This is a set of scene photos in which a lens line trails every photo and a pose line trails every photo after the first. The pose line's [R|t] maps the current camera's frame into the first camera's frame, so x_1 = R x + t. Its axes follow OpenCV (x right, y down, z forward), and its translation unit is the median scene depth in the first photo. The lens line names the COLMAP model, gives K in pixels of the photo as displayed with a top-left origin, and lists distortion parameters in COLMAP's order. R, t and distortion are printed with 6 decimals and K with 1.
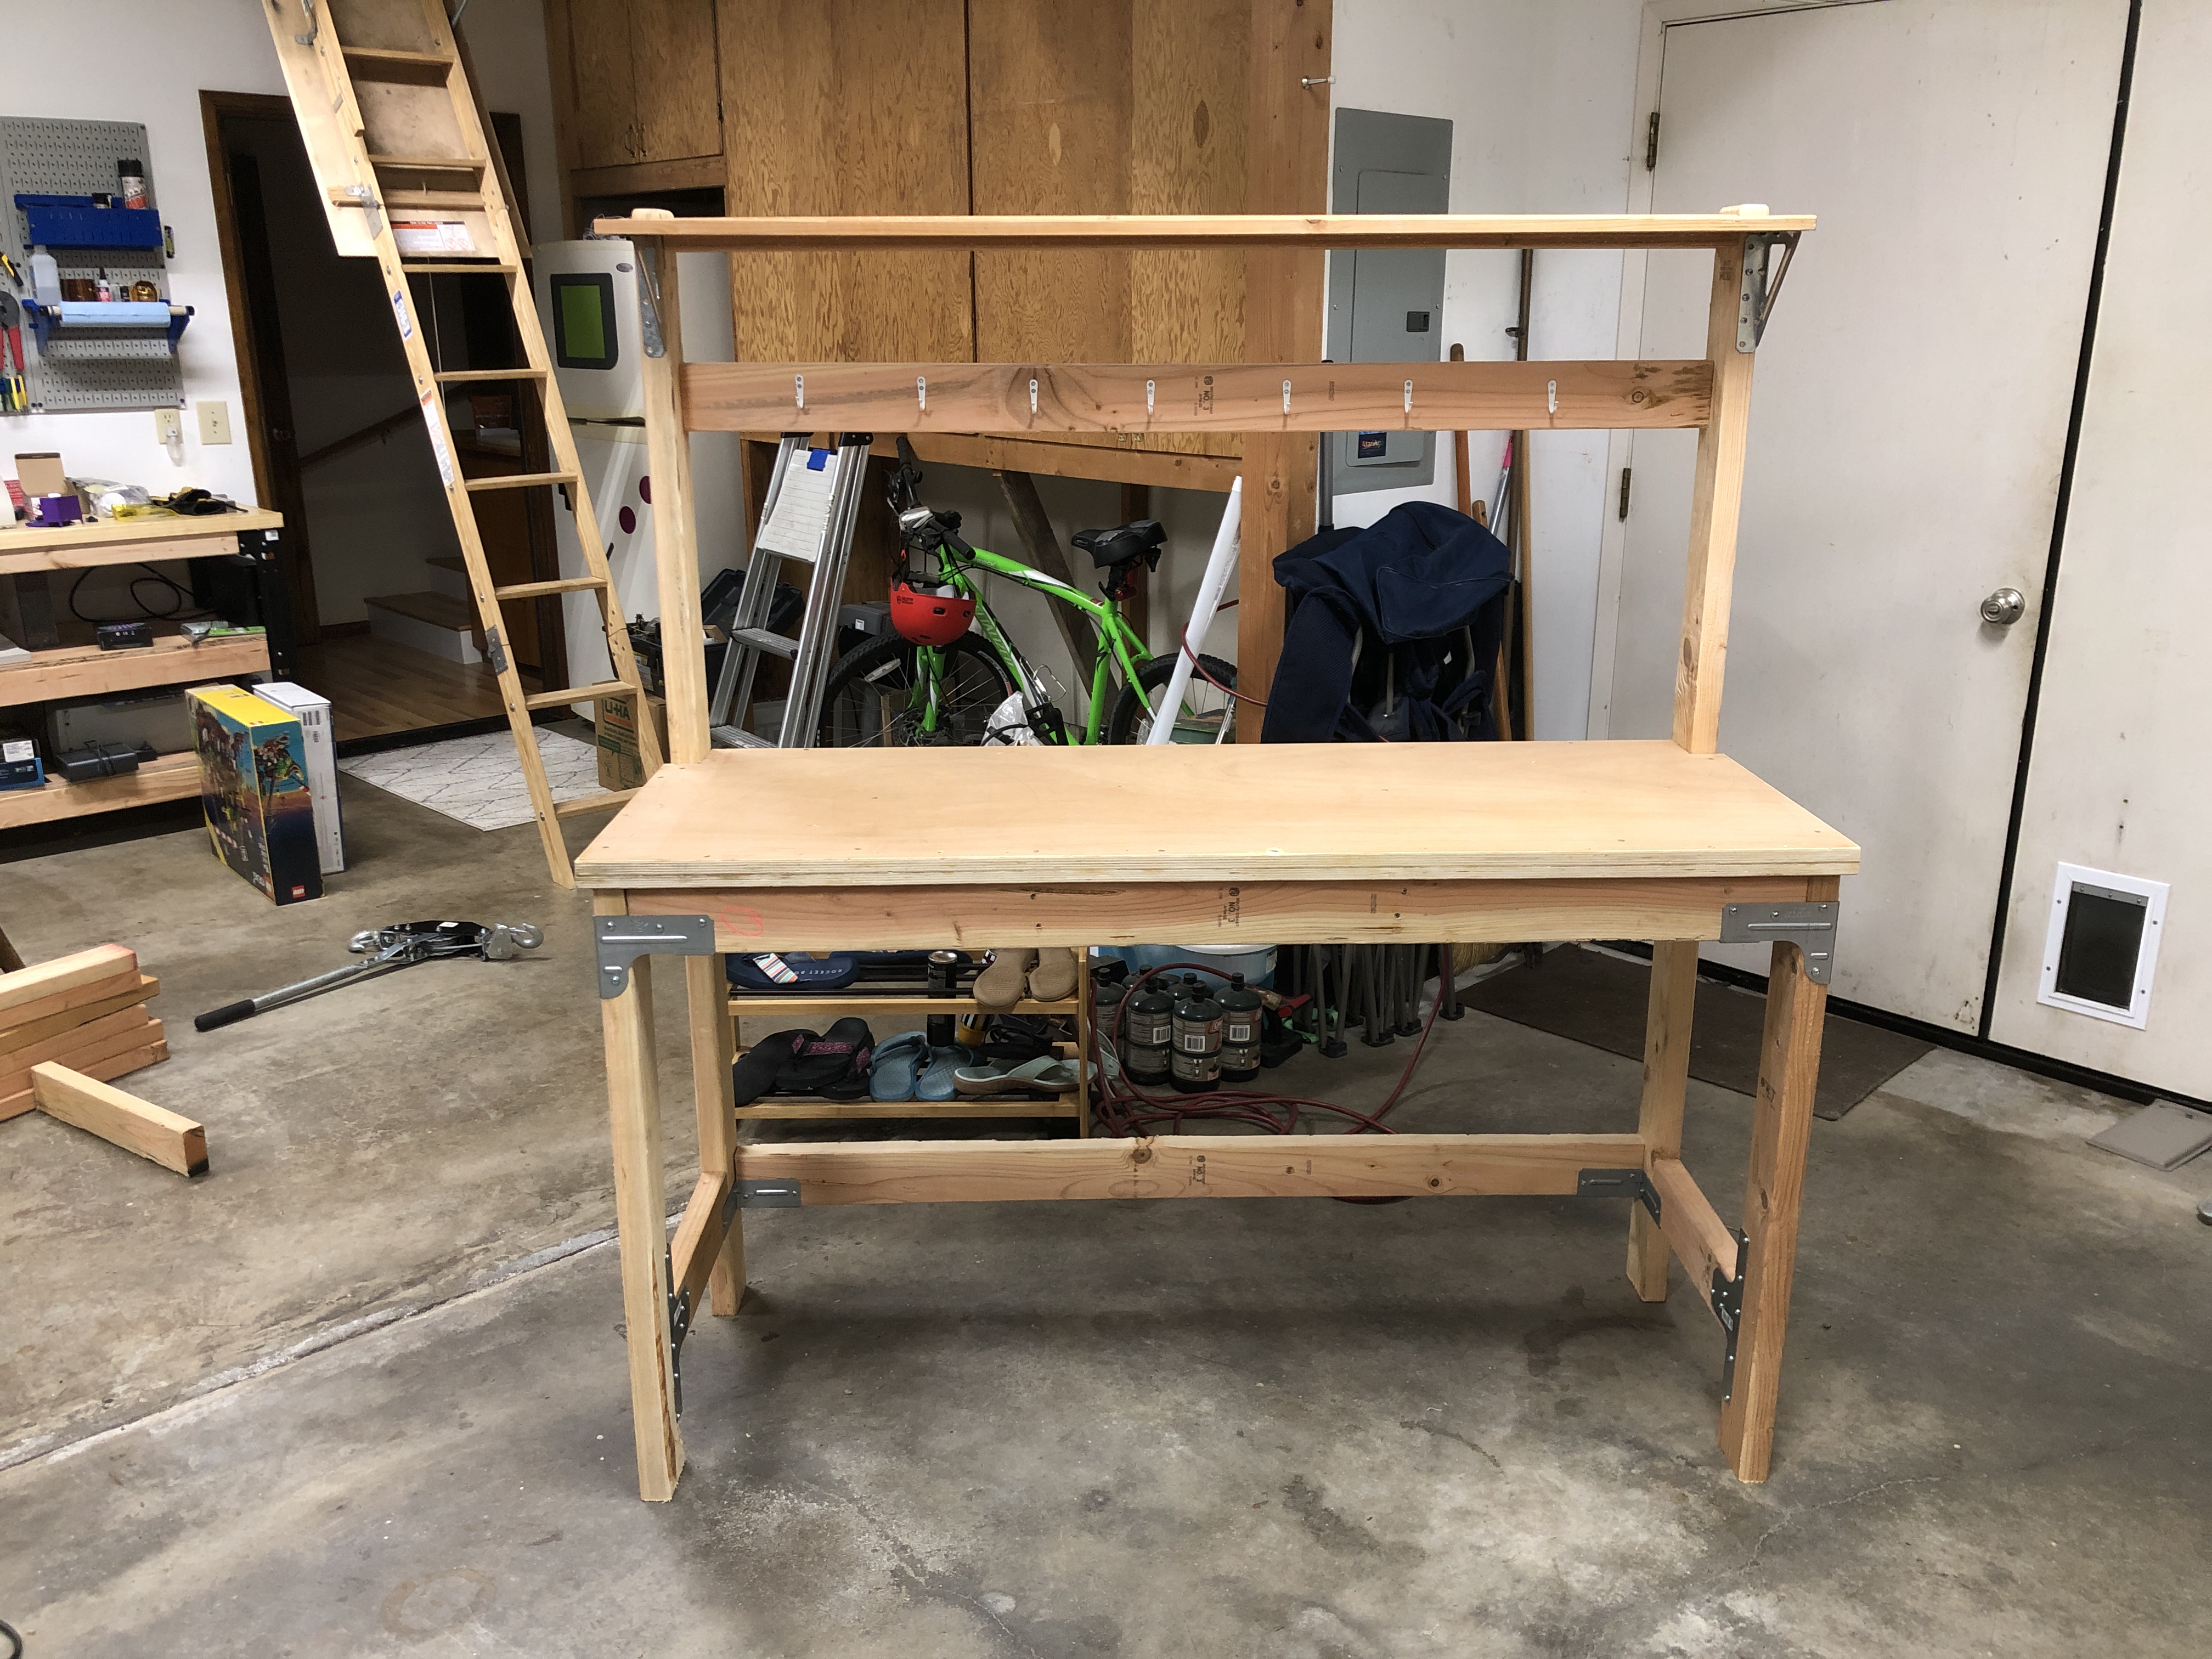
lens RADIAL K [[1823.2, 0, 1100.8], [0, 1823.2, 835.0], [0, 0, 1]] dist [0.037420, -0.027037]
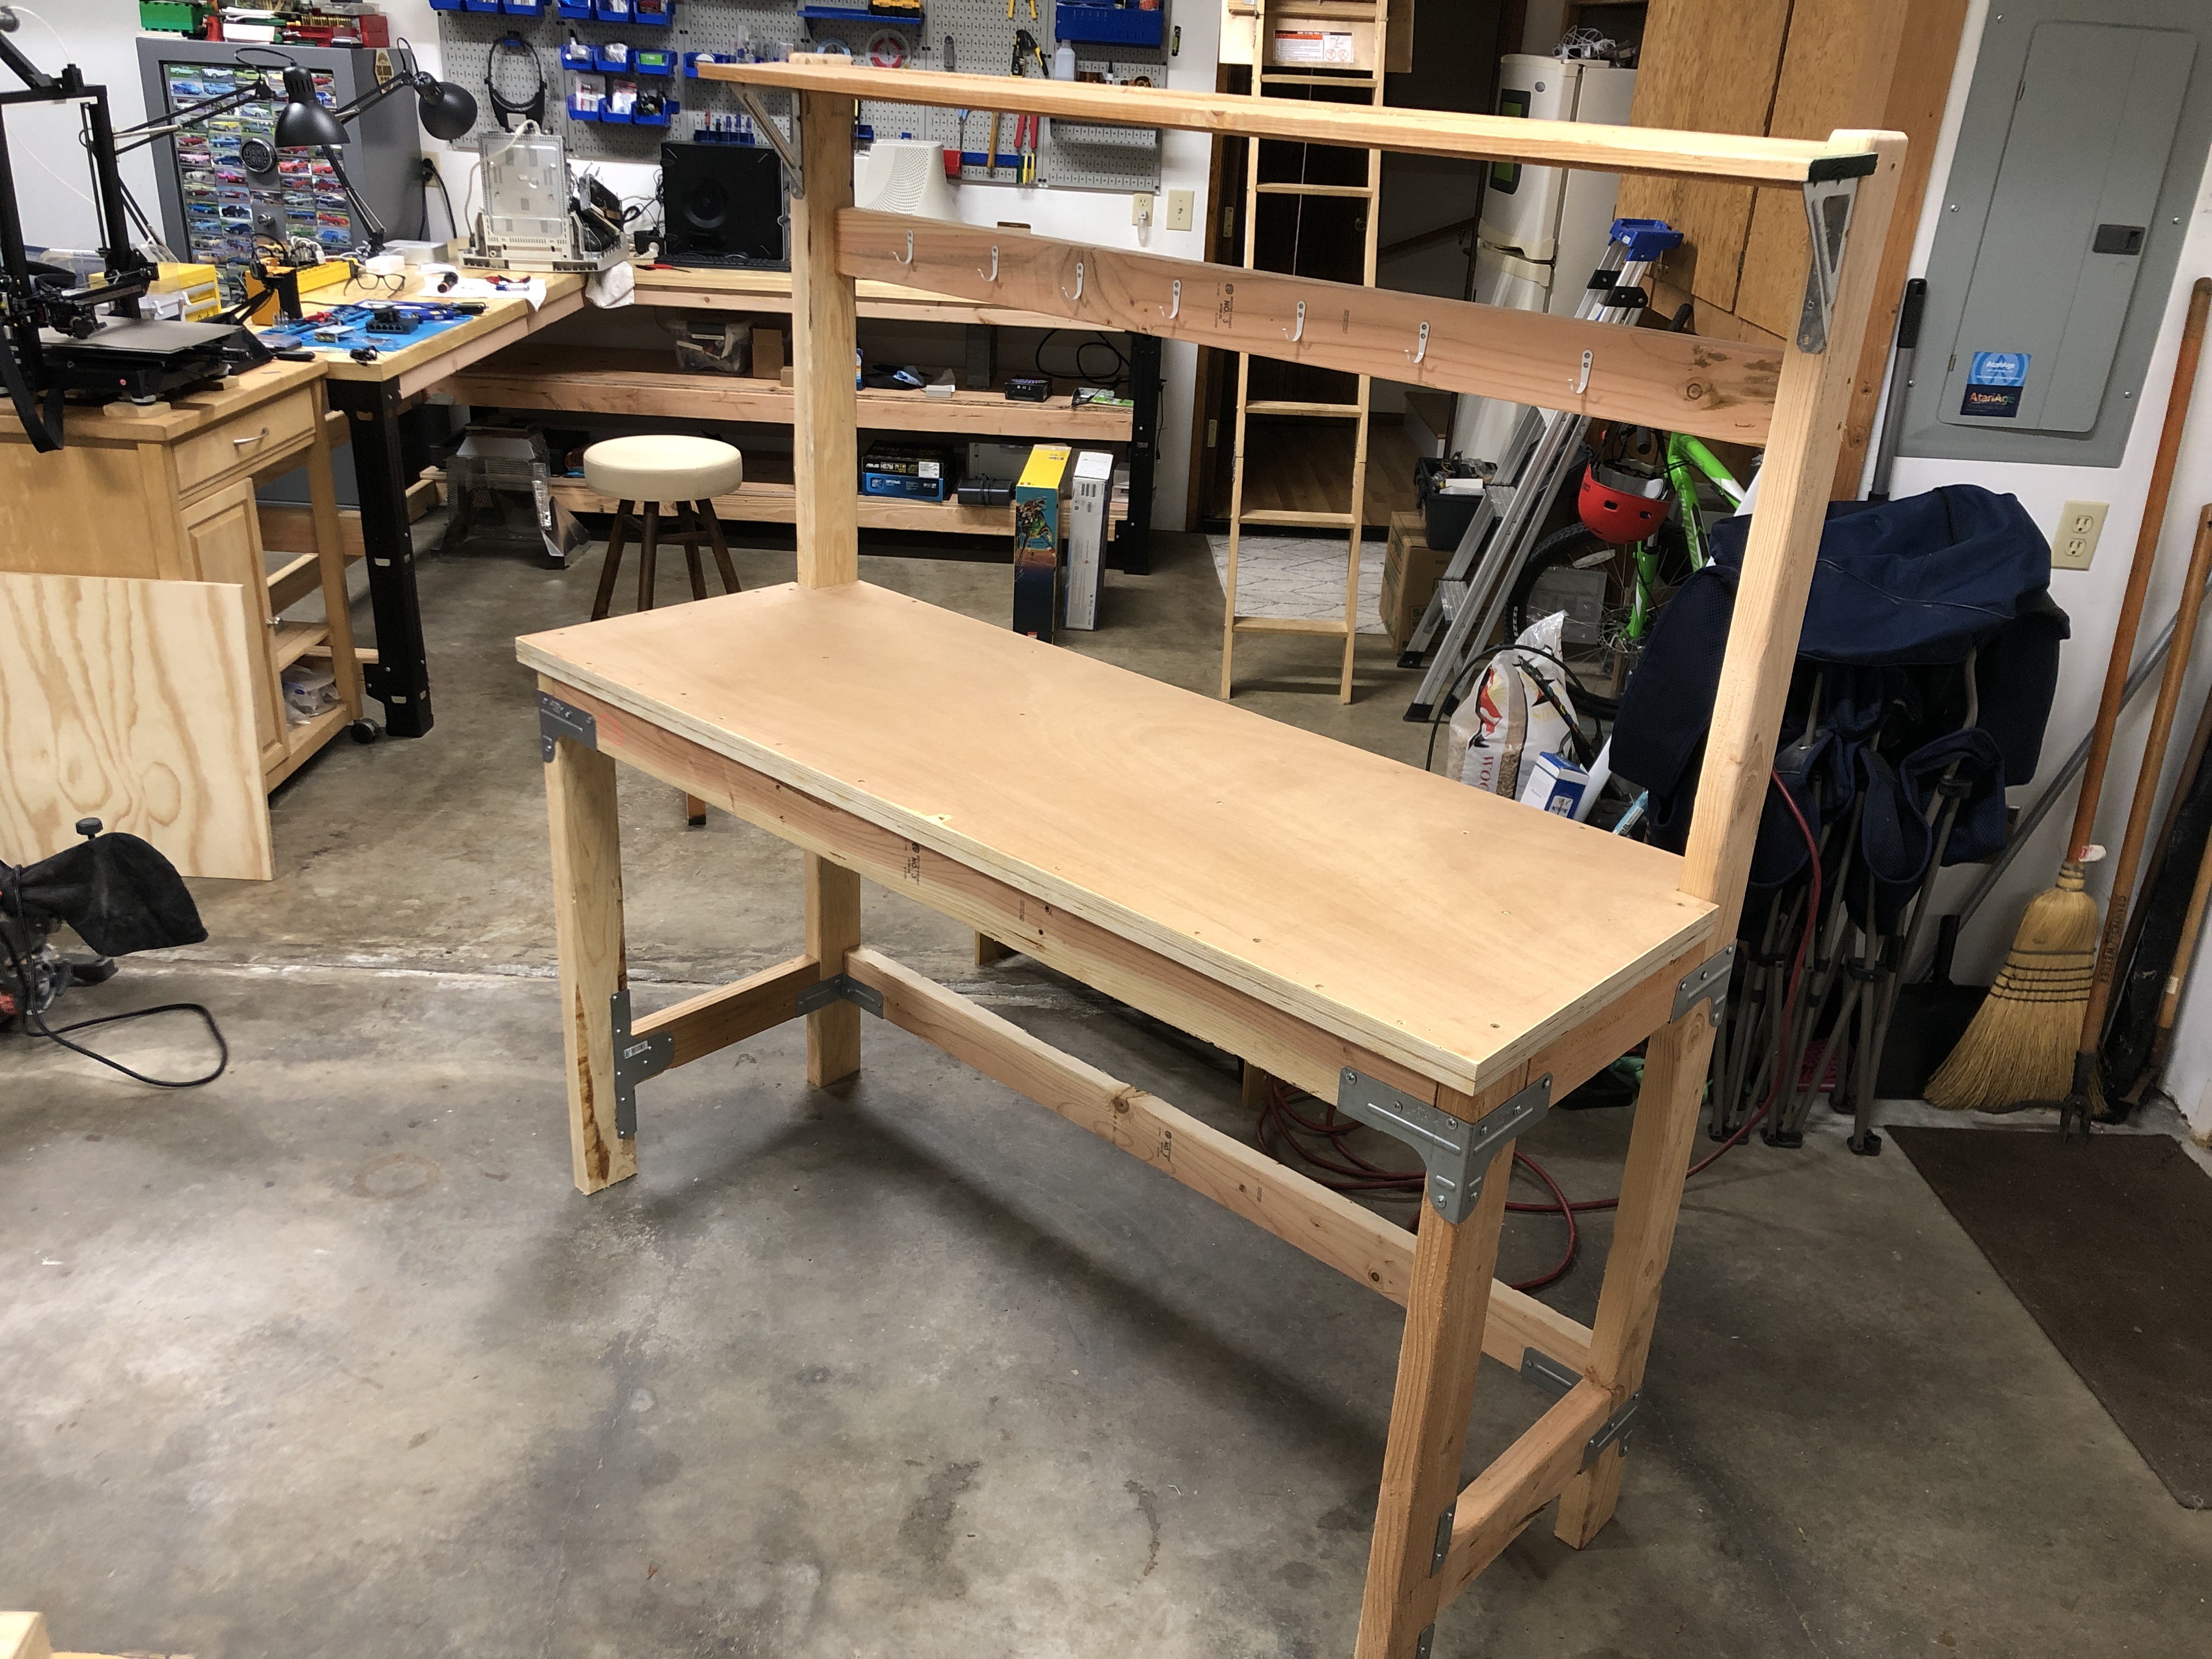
lens RADIAL K [[1823.2, 0, 1107.8], [0, 1823.2, 822.4], [0, 0, 1]] dist [0.037420, -0.027037]
pose [[0.724159, 0.310085, -0.615988, 0.313679], [-0.248107, 0.950547, 0.186825, -0.078235], [0.643457, 0.017539, 0.765281, 0.153674]]
